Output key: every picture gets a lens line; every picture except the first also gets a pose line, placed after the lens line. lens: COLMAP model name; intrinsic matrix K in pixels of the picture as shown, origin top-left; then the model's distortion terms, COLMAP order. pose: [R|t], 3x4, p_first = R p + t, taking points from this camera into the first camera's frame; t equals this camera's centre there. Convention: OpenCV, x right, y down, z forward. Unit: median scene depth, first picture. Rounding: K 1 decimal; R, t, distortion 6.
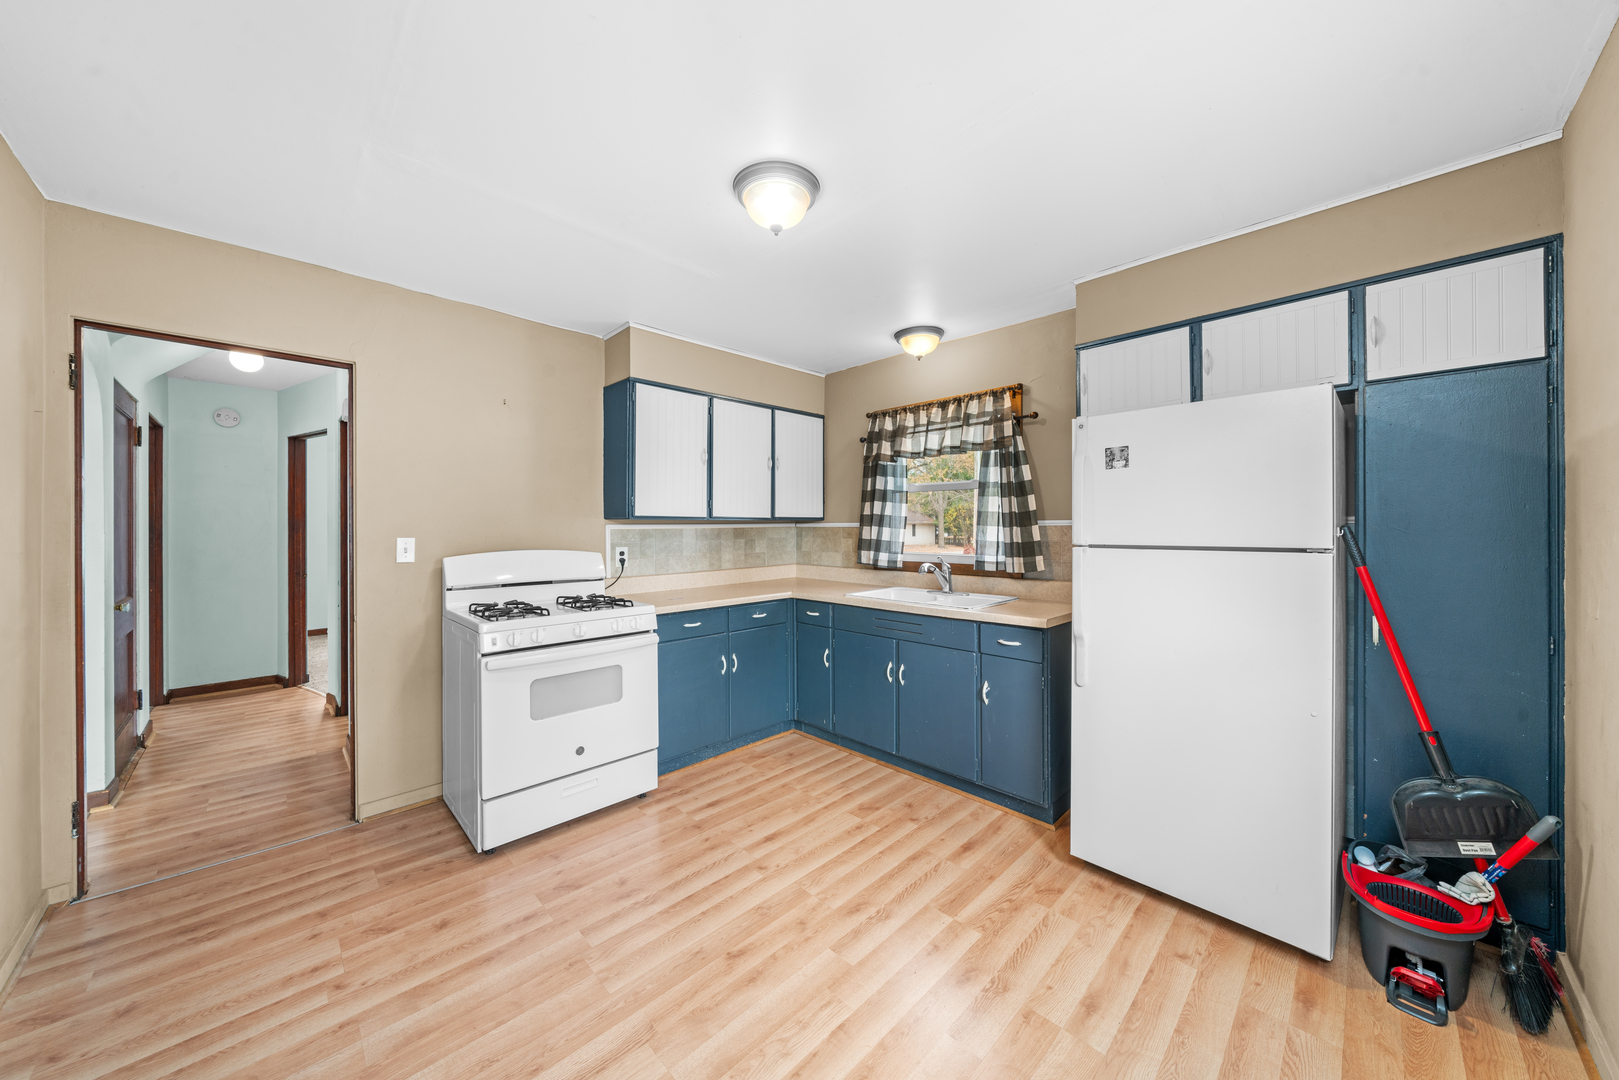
lens RADIAL K [[560.1, 0, 806.2], [0, 560.1, 530.2], [0, 0, 1]] dist [-0.002033, -0.000114]
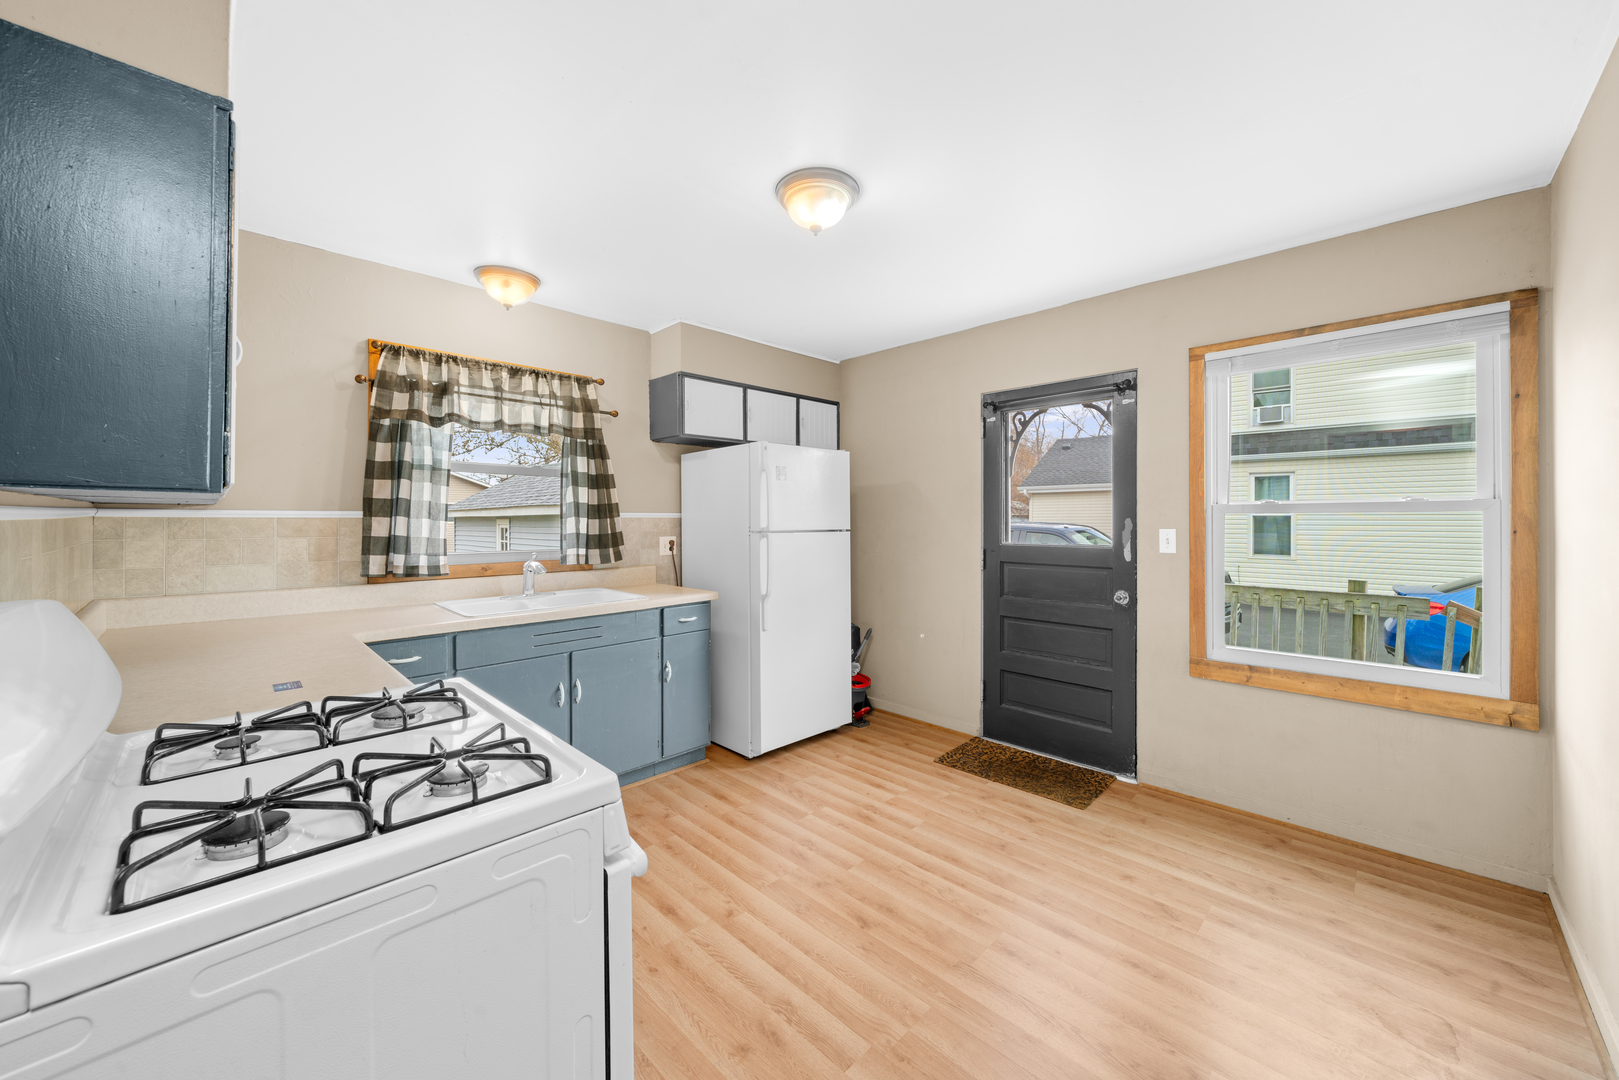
lens RADIAL K [[590.1, 0, 806.5], [0, 590.1, 522.5], [0, 0, 1]] dist [-0.000819, 0.000034]
pose [[-0.009046, -0.000115, 0.999959, -0.879362], [0.005658, 0.999984, 0.000166, 0.003292], [-0.999943, 0.005659, -0.009046, 0.791506]]
